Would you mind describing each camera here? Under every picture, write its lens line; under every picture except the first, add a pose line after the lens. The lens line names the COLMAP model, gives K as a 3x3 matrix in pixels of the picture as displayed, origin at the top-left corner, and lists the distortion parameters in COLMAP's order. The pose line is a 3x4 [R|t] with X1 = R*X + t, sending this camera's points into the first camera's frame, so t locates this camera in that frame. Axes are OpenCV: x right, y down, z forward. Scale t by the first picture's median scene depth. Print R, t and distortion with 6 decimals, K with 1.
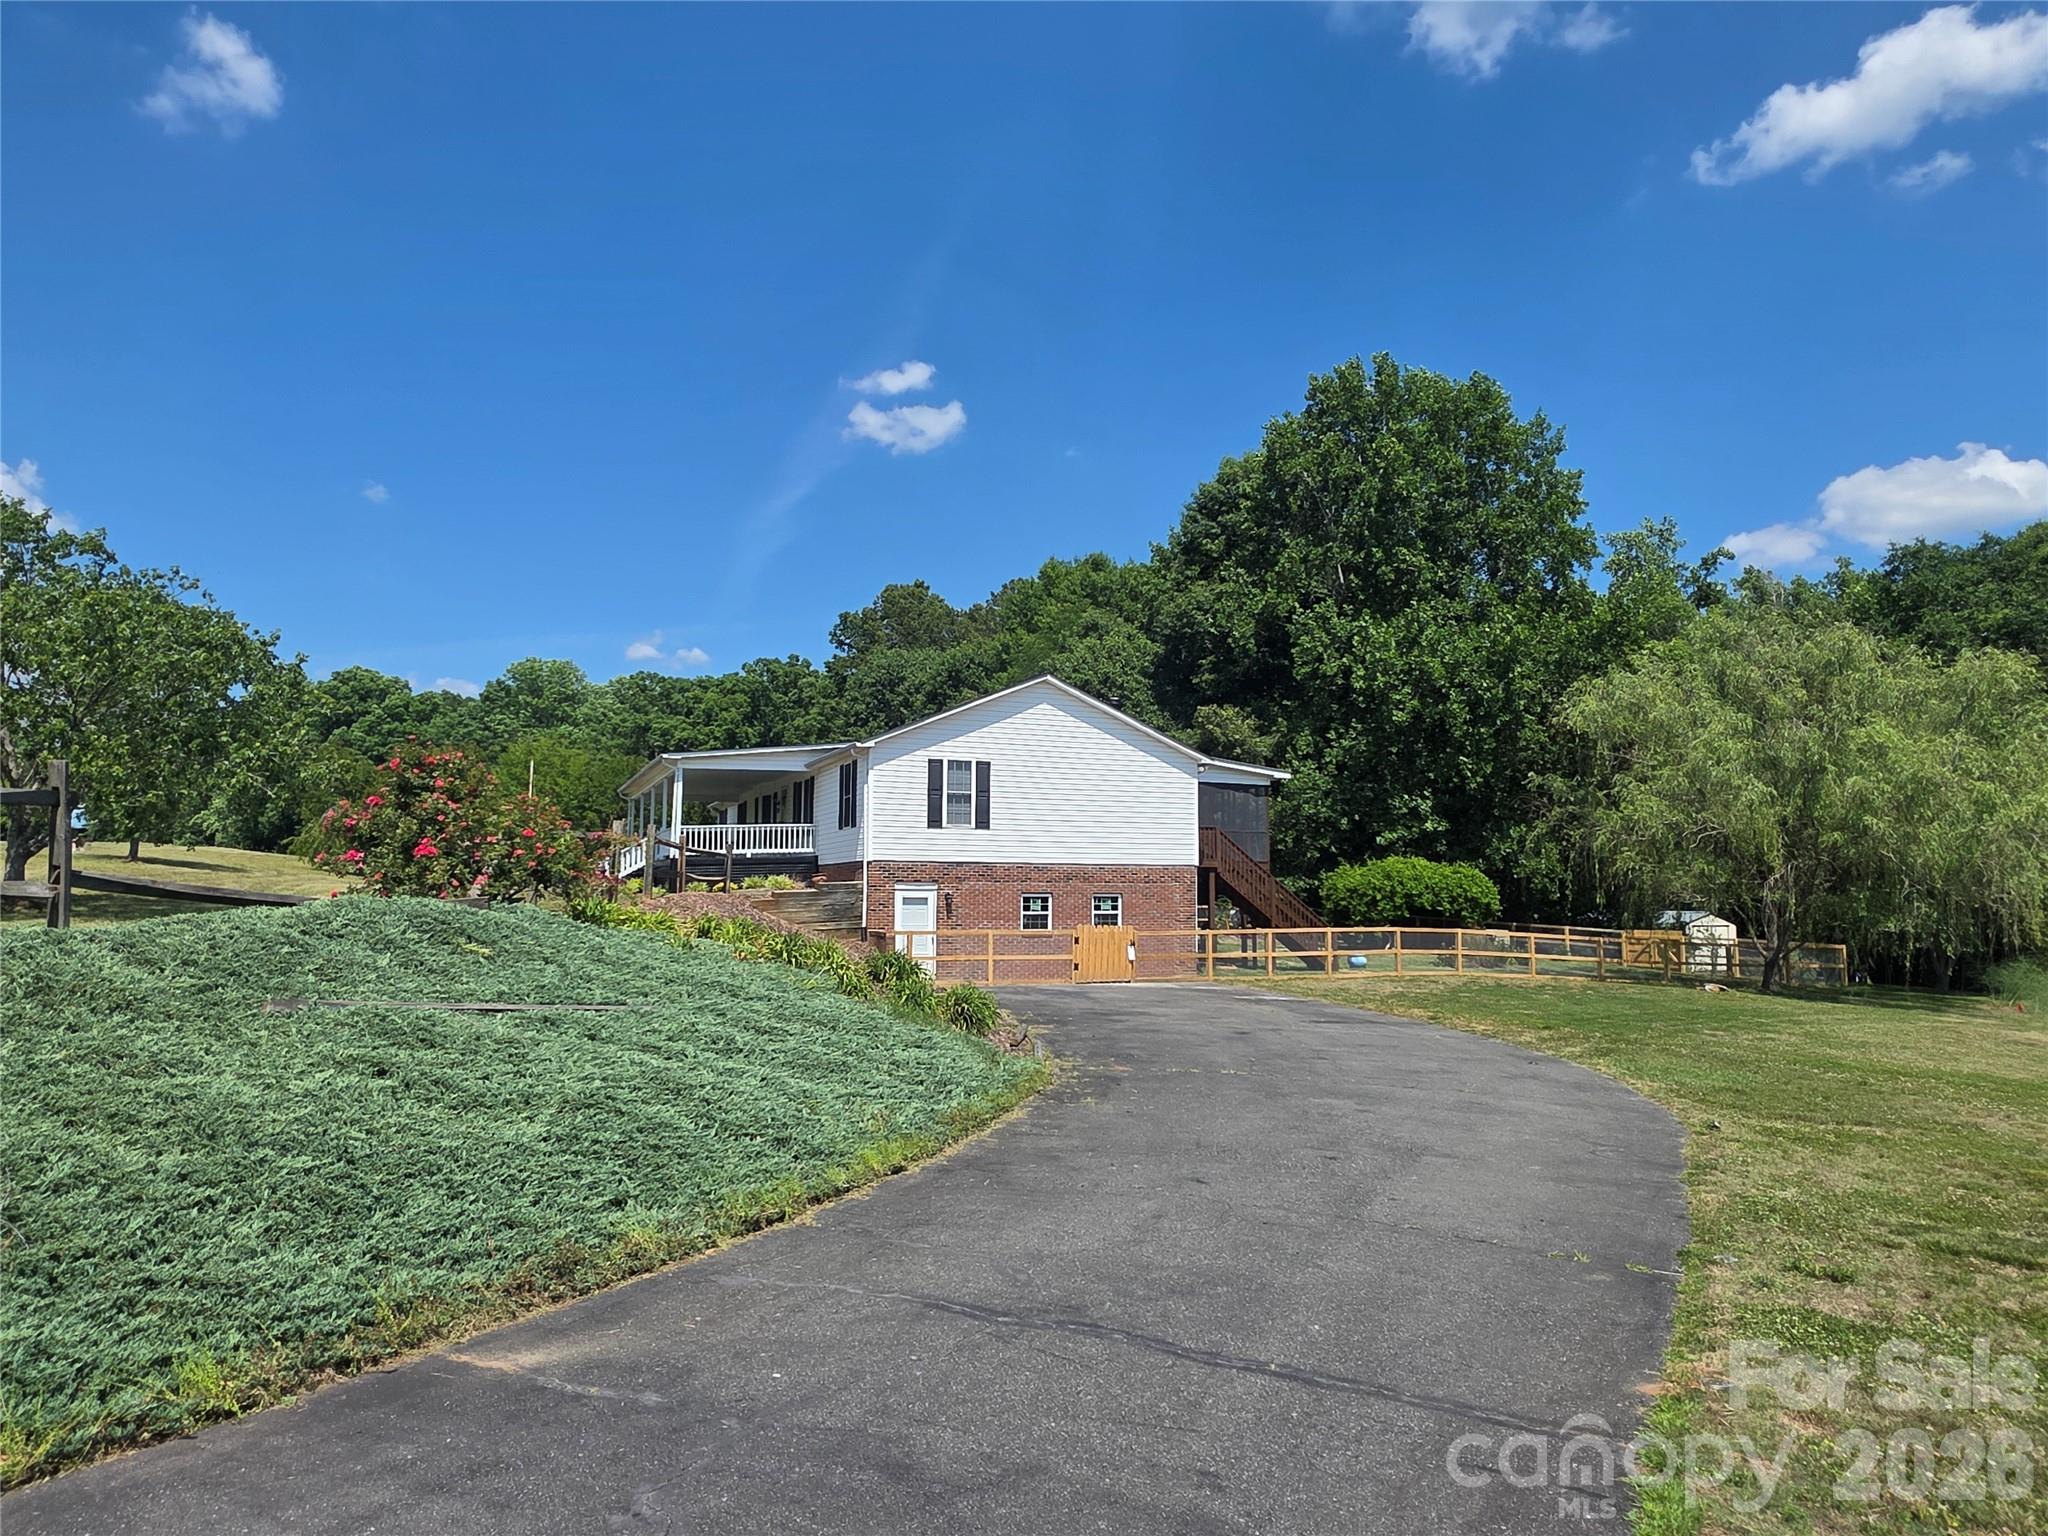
lens RADIAL K [[1259.8, 0, 1075.1], [0, 1259.8, 753.6], [0, 0, 1]] dist [-0.006605, 0.000947]
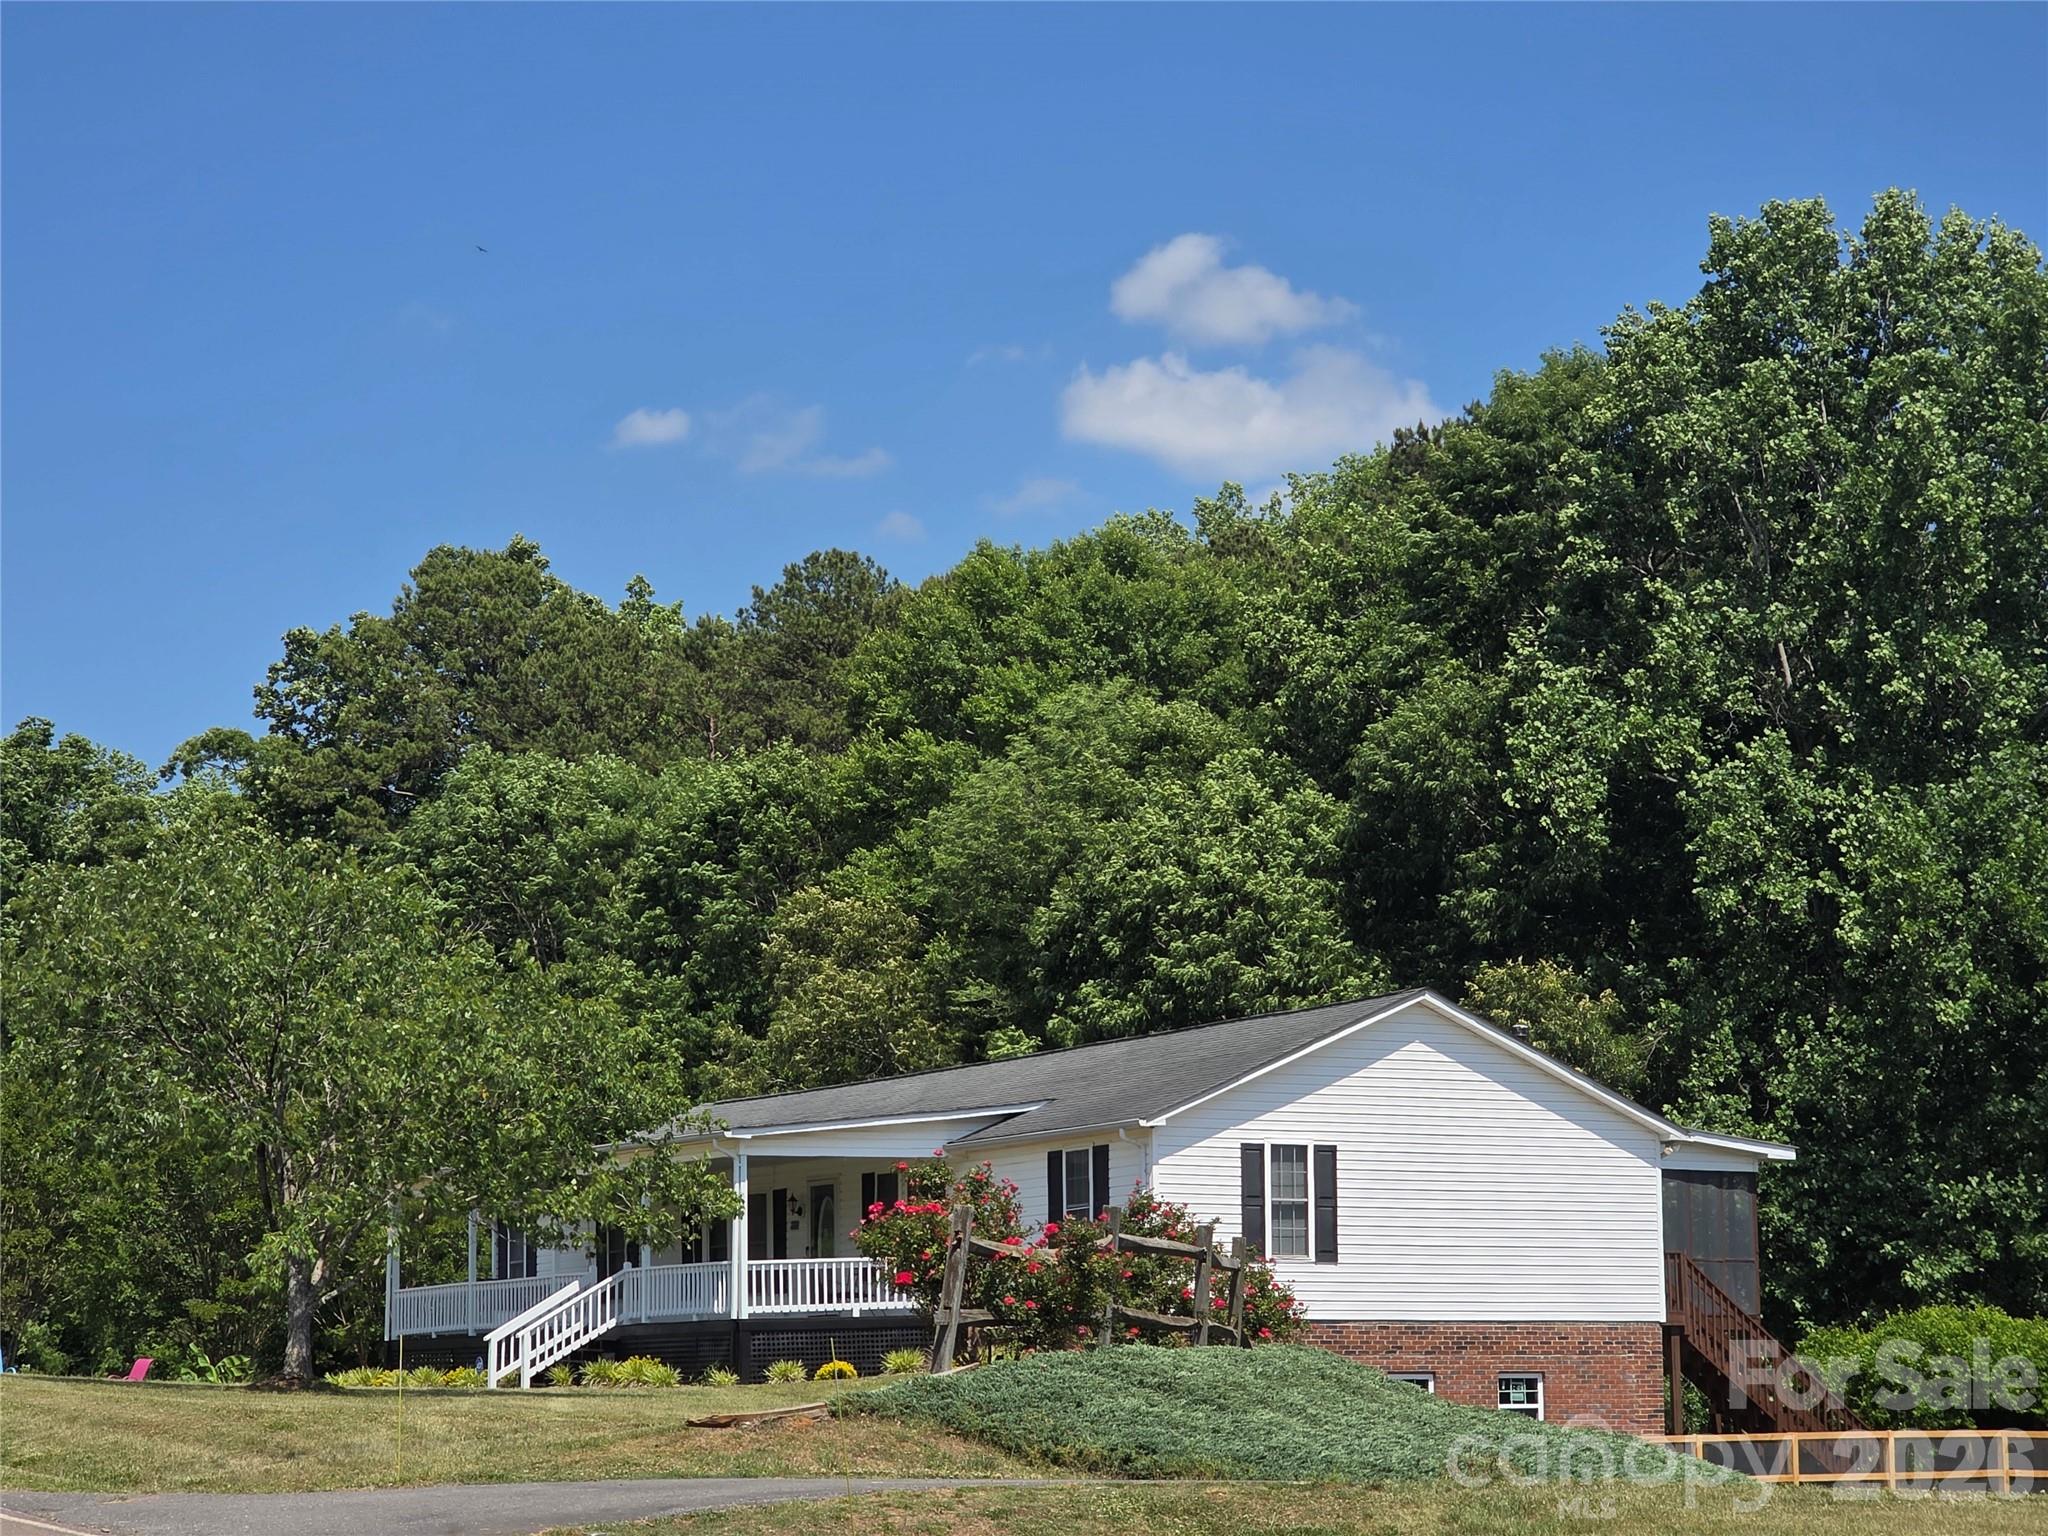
lens RADIAL K [[4693.8, 0, 1023.8], [0, 4693.8, 765.3], [0, 0, 1]] dist [0.053429, 0.000000]
pose [[0.993298, 0.003179, 0.115541, -0.281652], [0.000843, 0.999396, -0.034750, -0.057351], [-0.115582, 0.034614, 0.992695, -0.696671]]
